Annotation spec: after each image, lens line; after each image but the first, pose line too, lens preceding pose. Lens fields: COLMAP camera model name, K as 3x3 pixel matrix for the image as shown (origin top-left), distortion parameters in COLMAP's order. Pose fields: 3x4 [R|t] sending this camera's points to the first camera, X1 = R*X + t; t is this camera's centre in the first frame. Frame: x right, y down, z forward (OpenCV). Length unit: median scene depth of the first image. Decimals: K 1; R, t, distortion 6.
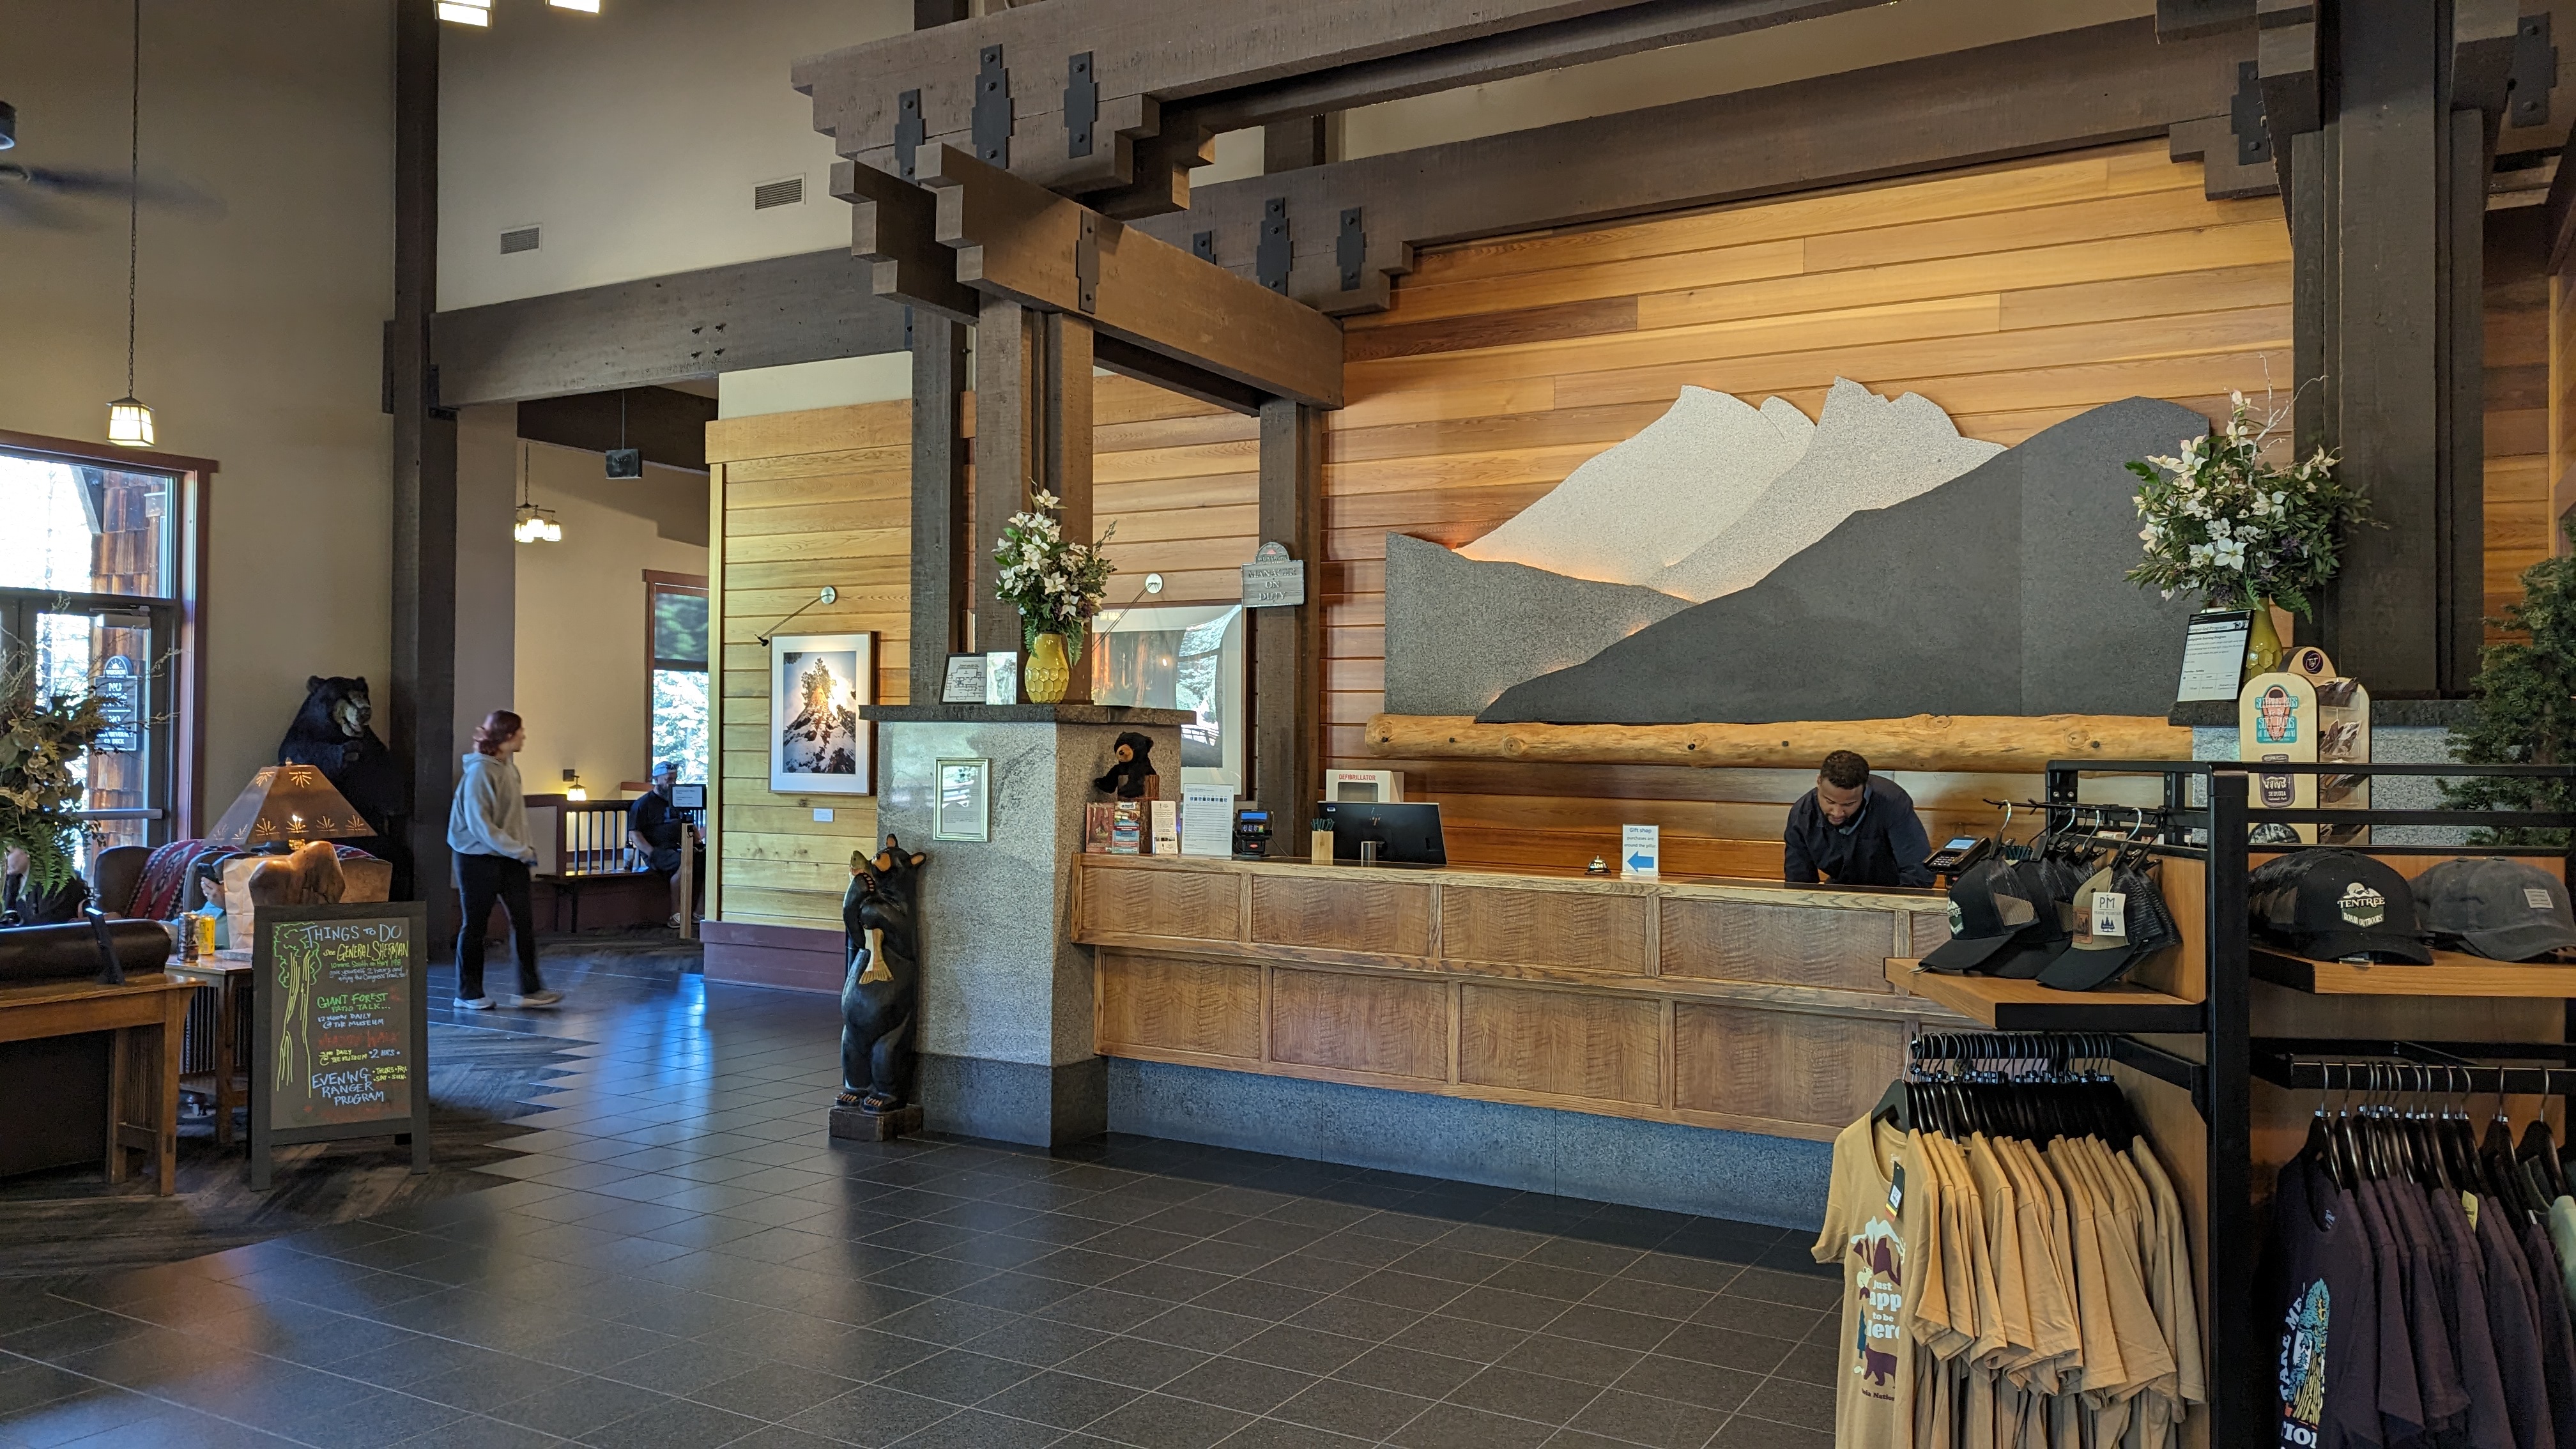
lens RADIAL K [[1823.4, 0, 1278.1], [0, 1823.4, 735.3], [0, 0, 1]] dist [0.084565, -0.083332]
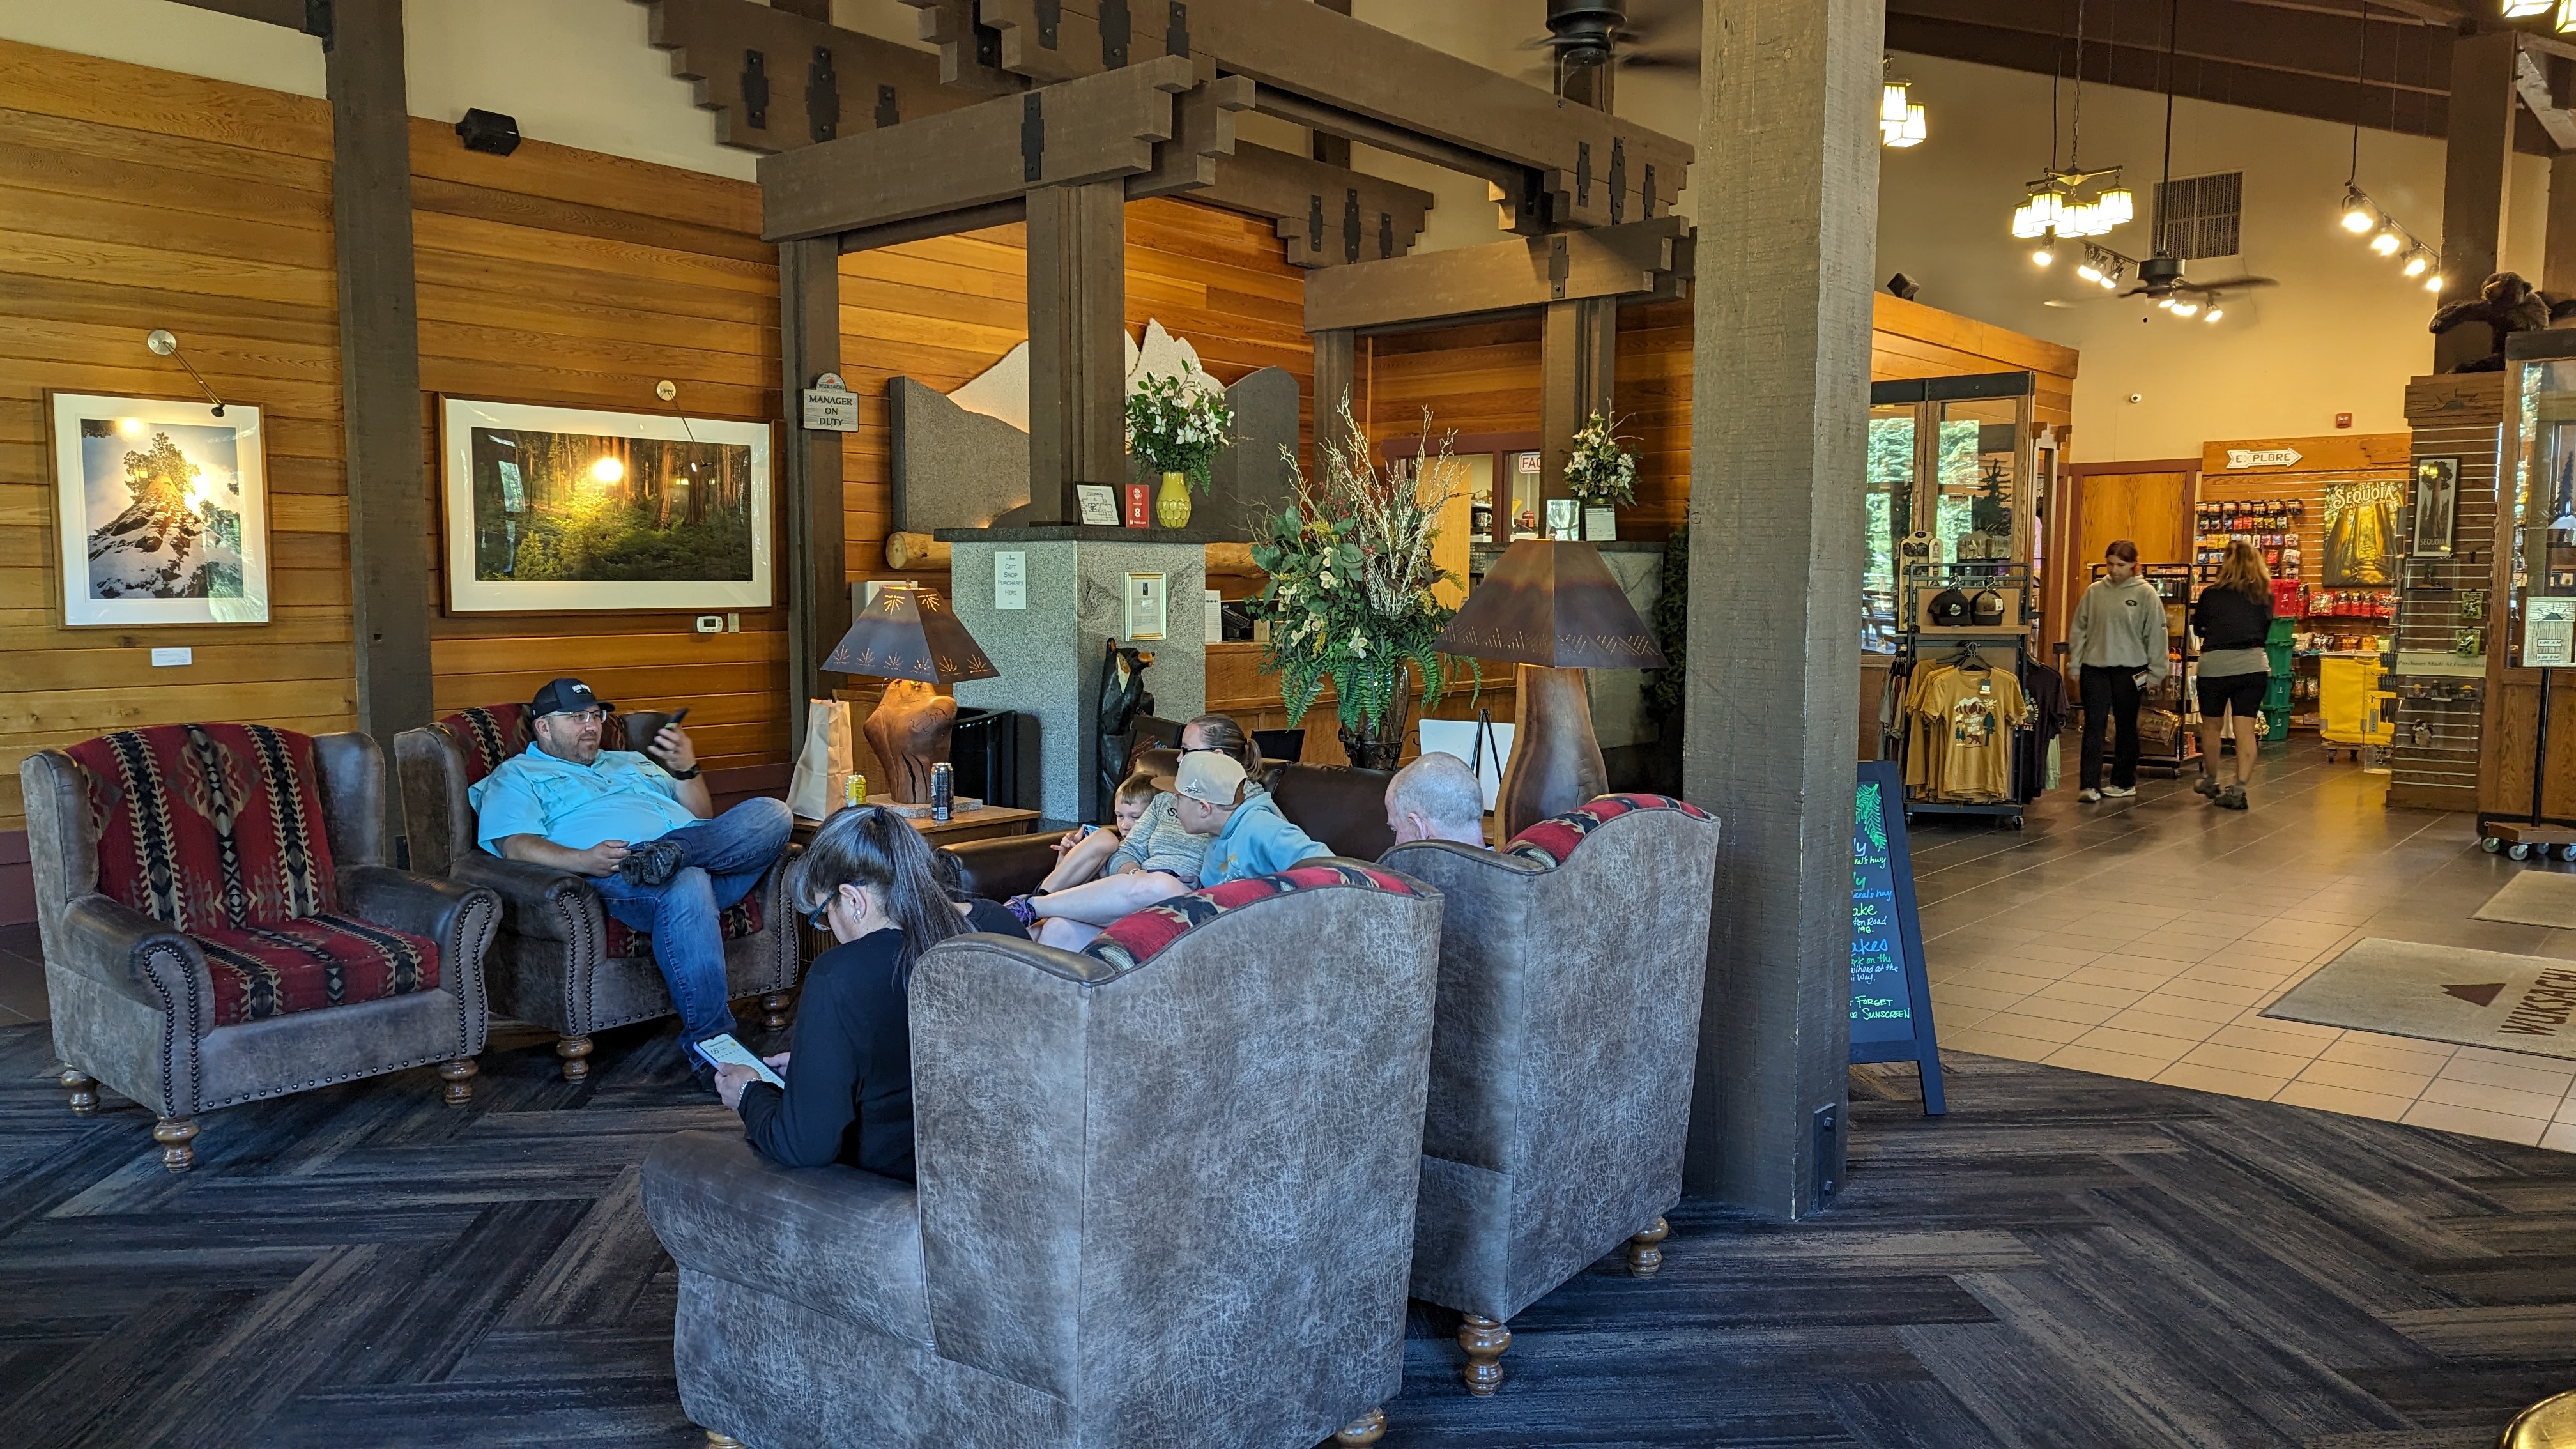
lens RADIAL K [[1823.4, 0, 1278.1], [0, 1823.4, 735.3], [0, 0, 1]] dist [0.084565, -0.083332]
pose [[0.170423, -0.096772, 0.980608, -1.122607], [-0.006034, 0.995045, 0.099245, -0.000314], [-0.985353, -0.022831, 0.168994, 0.578475]]
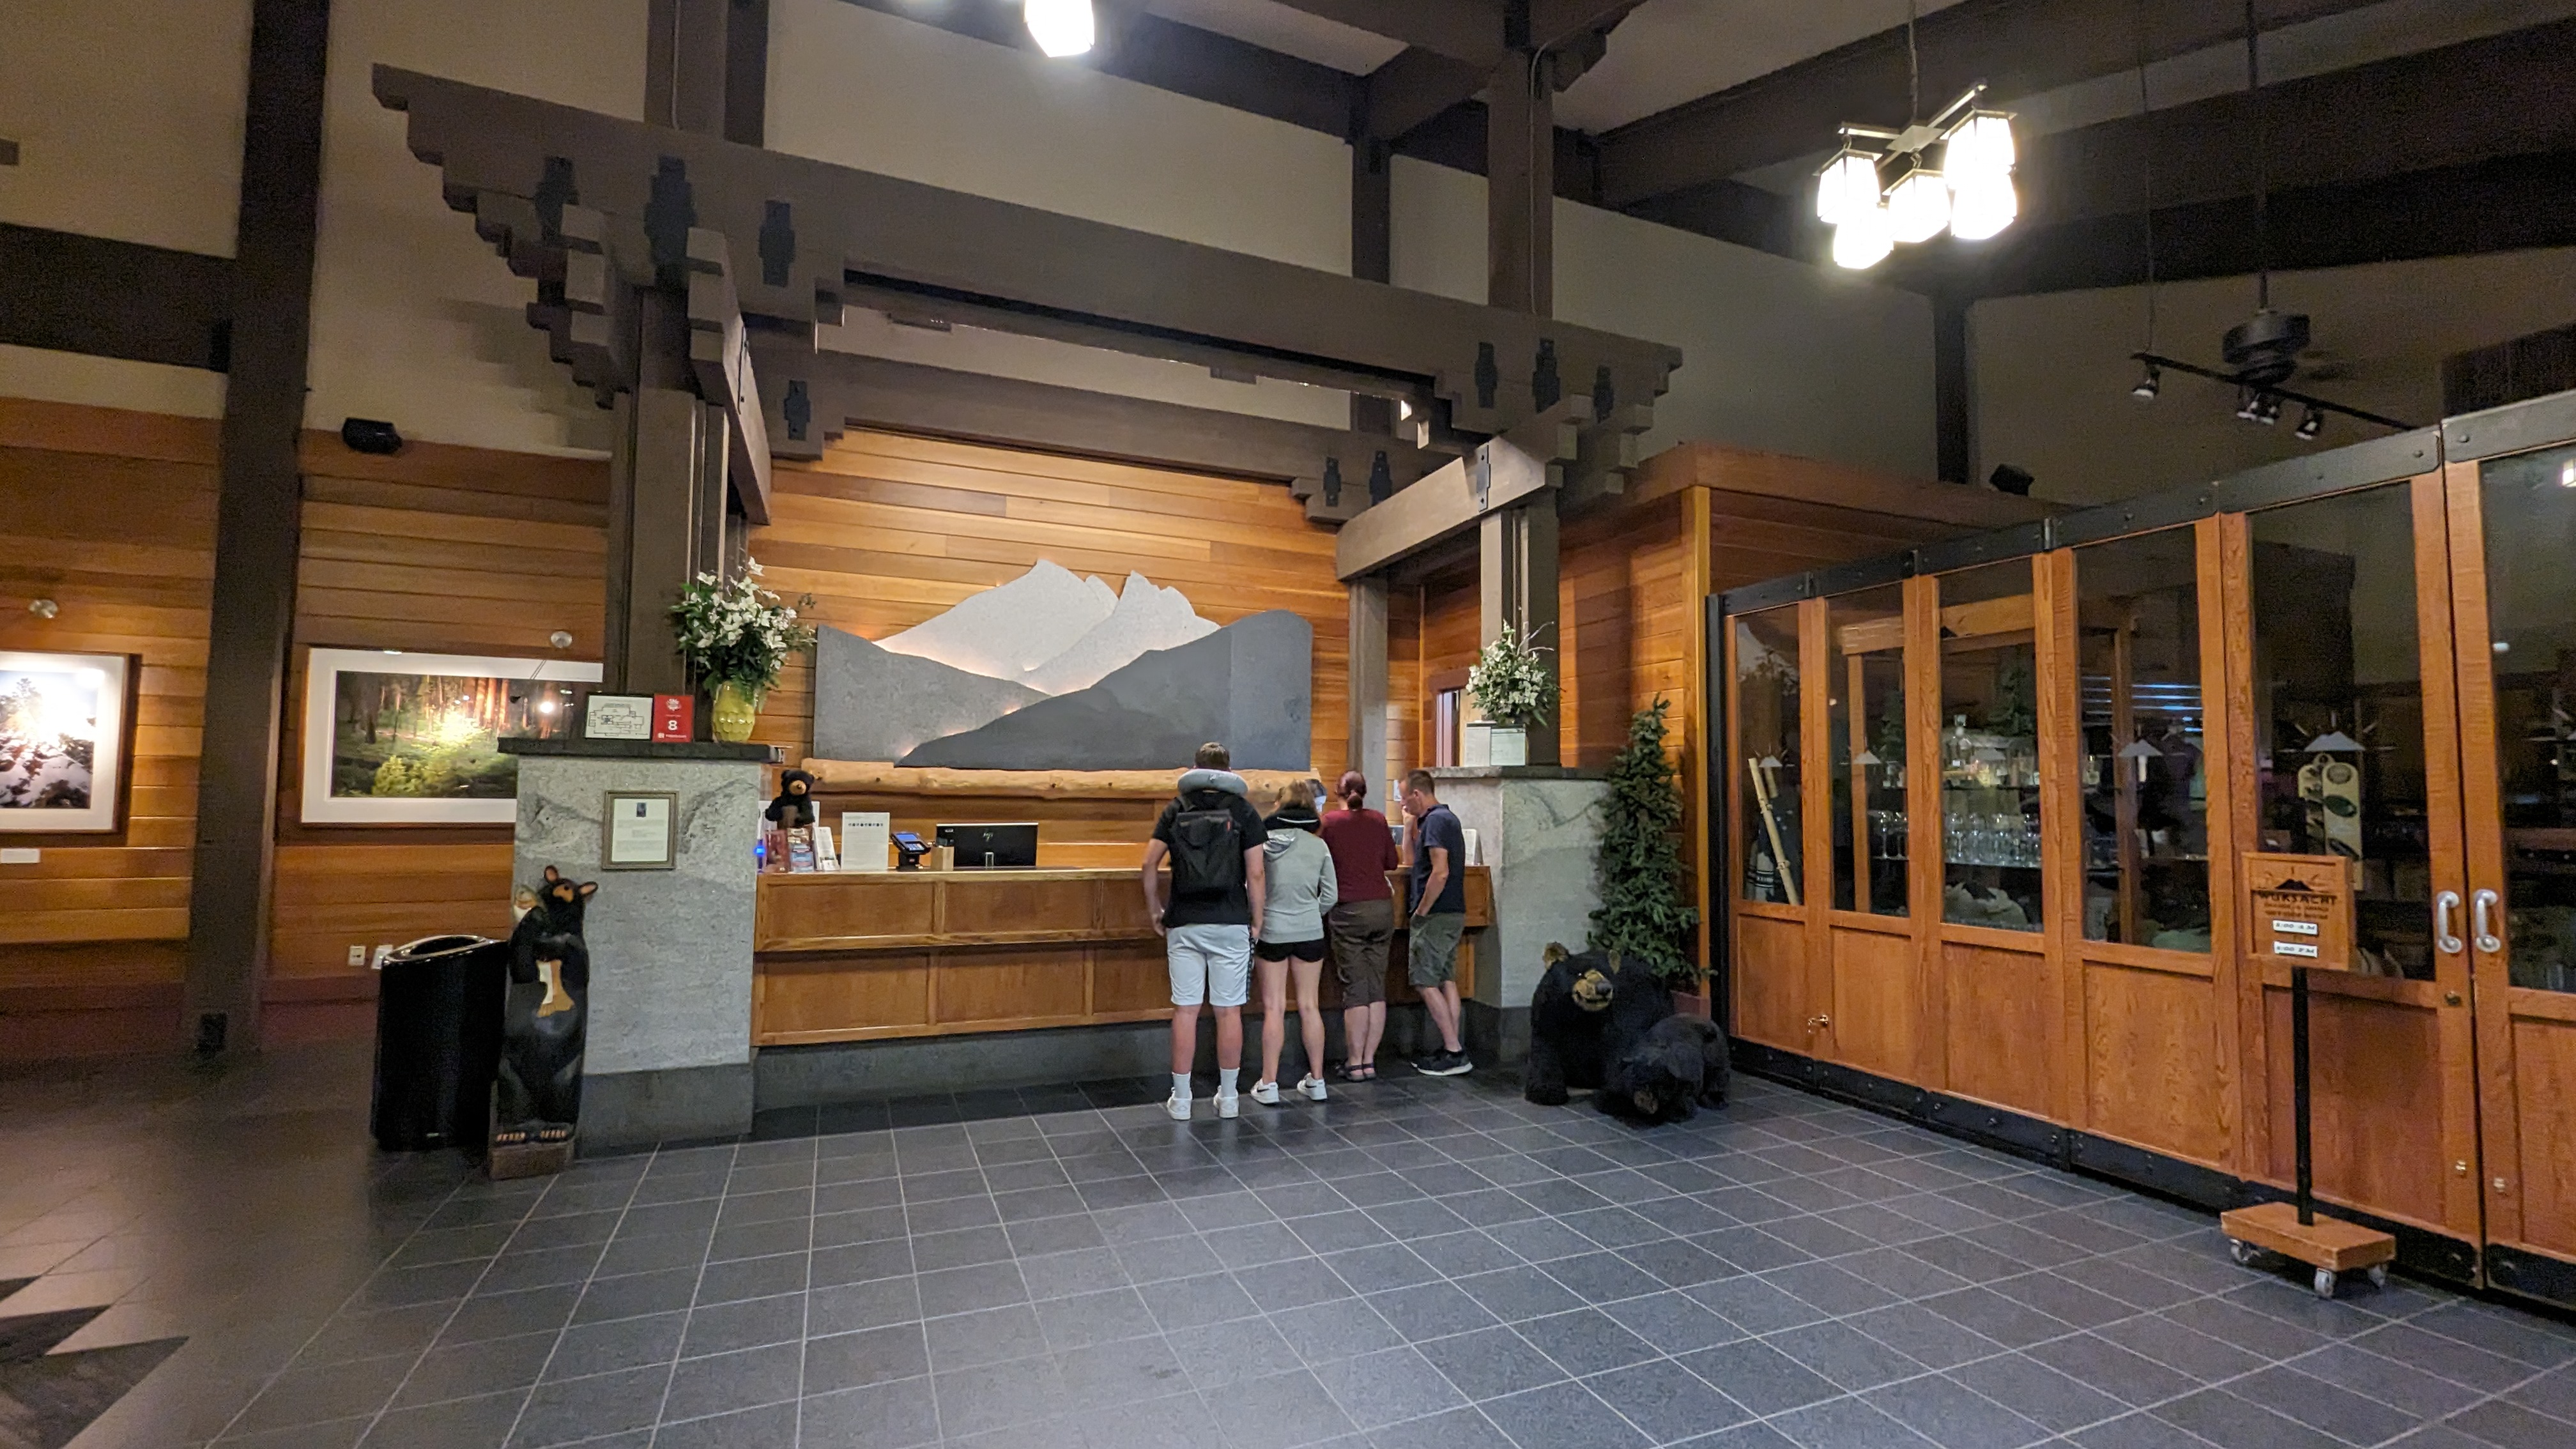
lens RADIAL K [[1063.3, 0, 1272.9], [0, 1063.3, 745.2], [0, 0, 1]] dist [0.002639, 0.000715]
pose [[0.615019, 0.035942, 0.787692, -0.360804], [-0.010640, 0.999248, -0.037288, 0.003892], [-0.788440, 0.014552, 0.614939, 0.264037]]
